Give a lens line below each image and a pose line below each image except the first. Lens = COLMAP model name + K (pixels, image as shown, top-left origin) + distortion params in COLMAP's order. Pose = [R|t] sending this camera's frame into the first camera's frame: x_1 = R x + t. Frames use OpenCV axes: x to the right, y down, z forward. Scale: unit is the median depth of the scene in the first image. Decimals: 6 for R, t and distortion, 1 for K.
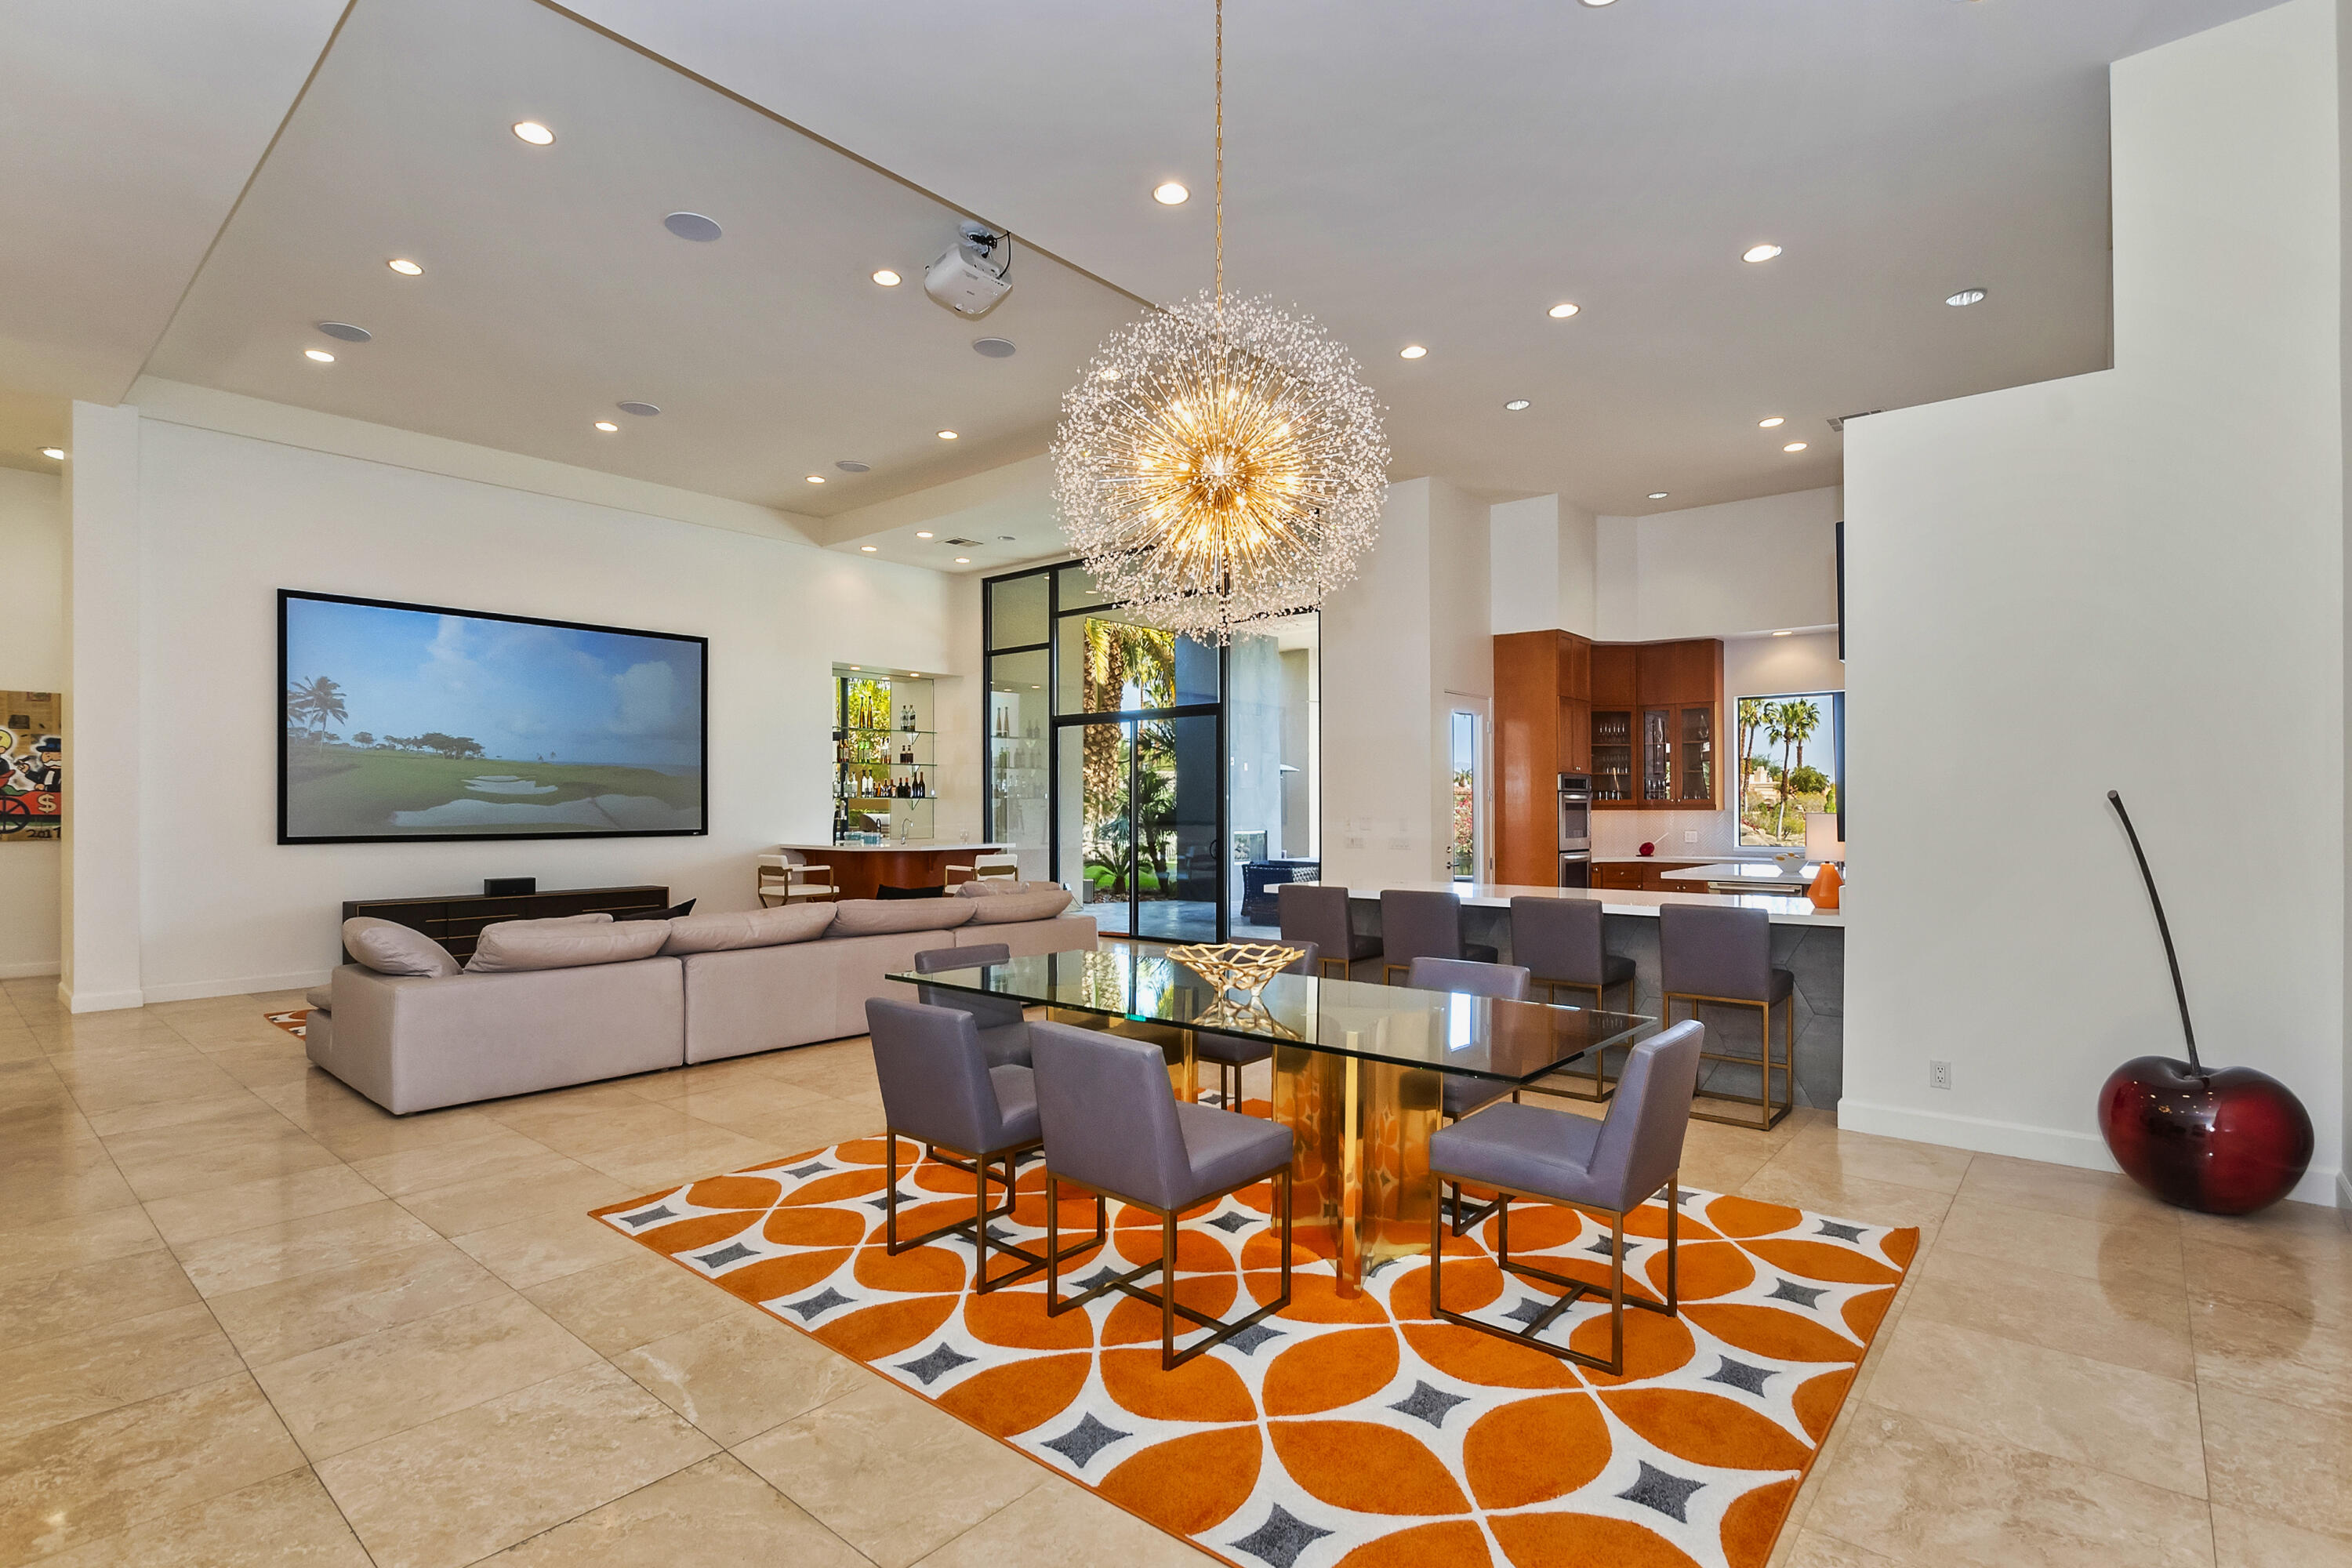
lens RADIAL K [[1109.5, 0, 1170.9], [0, 1109.5, 803.4], [0, 0, 1]] dist [-0.004255, -0.001419]
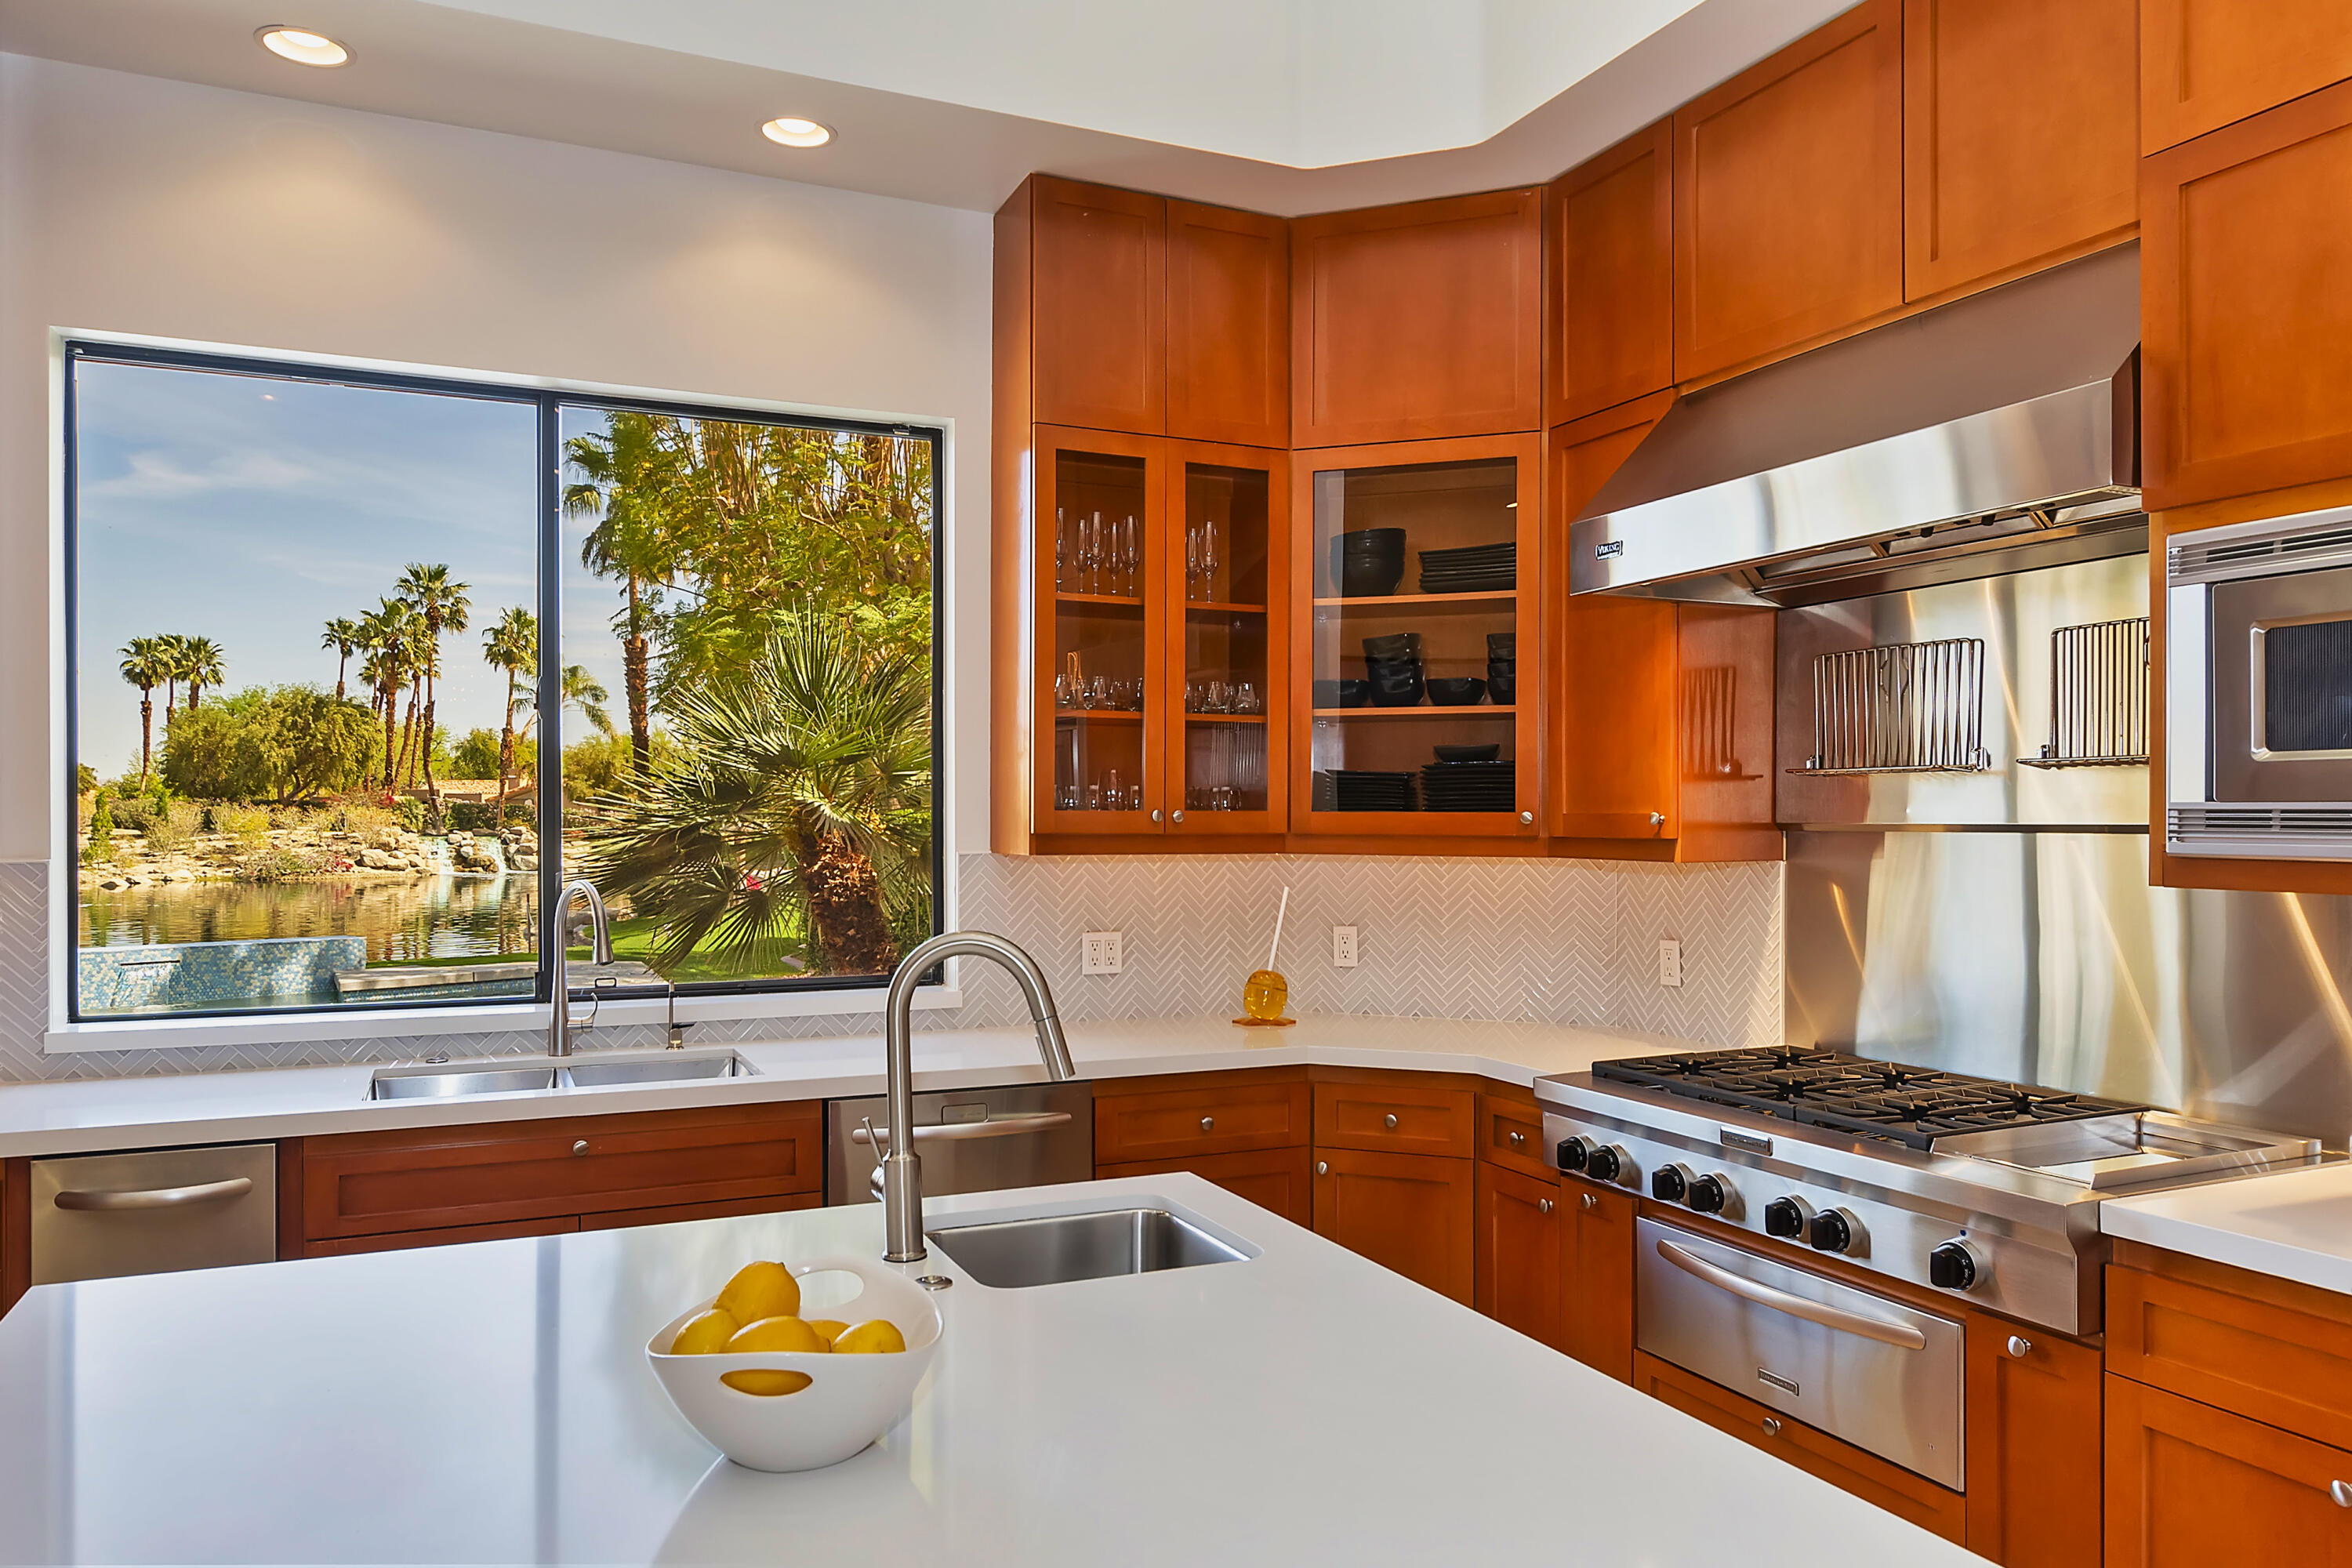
lens RADIAL K [[1592.8, 0, 1164.4], [0, 1592.8, 813.8], [0, 0, 1]] dist [0.008296, 0.002022]
pose [[0.425907, 0.002601, 0.904763, 0.355501], [-0.002918, 0.999995, -0.001501, -0.002697], [-0.904762, -0.002001, 0.425913, 0.746781]]
